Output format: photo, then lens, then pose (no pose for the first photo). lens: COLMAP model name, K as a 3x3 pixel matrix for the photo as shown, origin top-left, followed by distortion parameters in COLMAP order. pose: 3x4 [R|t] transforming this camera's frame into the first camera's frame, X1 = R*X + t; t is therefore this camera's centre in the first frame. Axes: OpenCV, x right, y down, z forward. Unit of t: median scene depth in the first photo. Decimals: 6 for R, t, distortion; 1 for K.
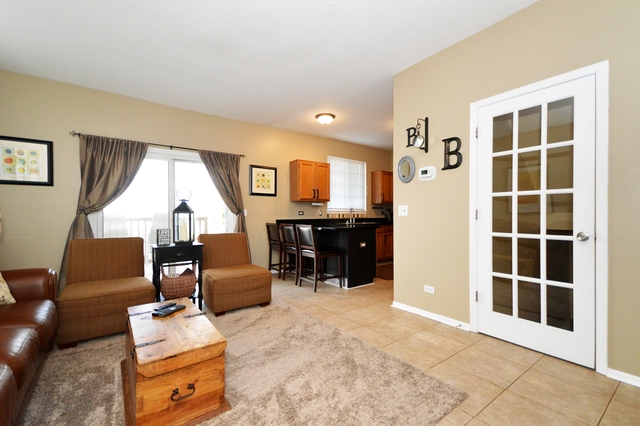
lens RADIAL K [[284.5, 0, 319.4], [0, 284.5, 215.3], [0, 0, 1]] dist [-0.004105, -0.000457]
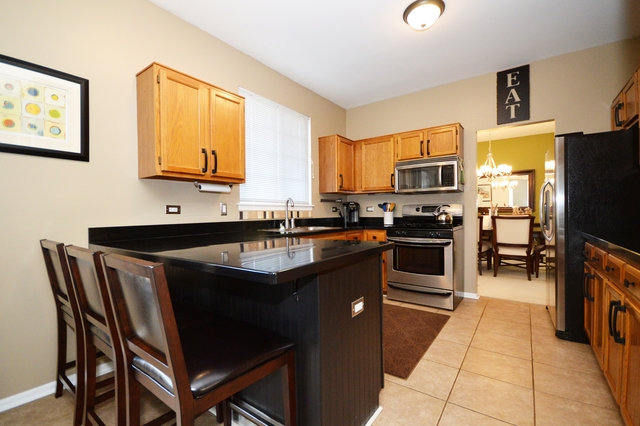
lens RADIAL K [[284.5, 0, 319.7], [0, 284.5, 215.9], [0, 0, 1]] dist [-0.004105, -0.000457]
pose [[0.954391, -0.009712, 0.298402, 0.014713], [0.007071, 0.999926, 0.009929, -0.000449], [-0.298476, -0.007367, 0.954389, 0.533698]]
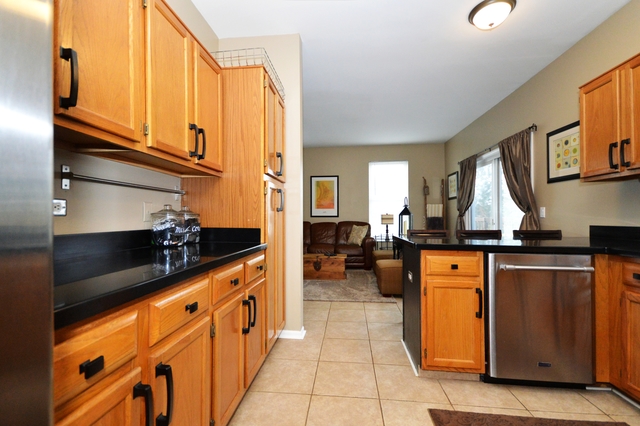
lens RADIAL K [[284.5, 0, 318.2], [0, 284.5, 215.0], [0, 0, 1]] dist [-0.004105, -0.000457]
pose [[-0.679704, 0.000610, -0.733486, 0.471534], [0.007339, 0.999955, -0.005970, -0.001943], [0.733450, -0.009441, -0.679678, 0.914912]]
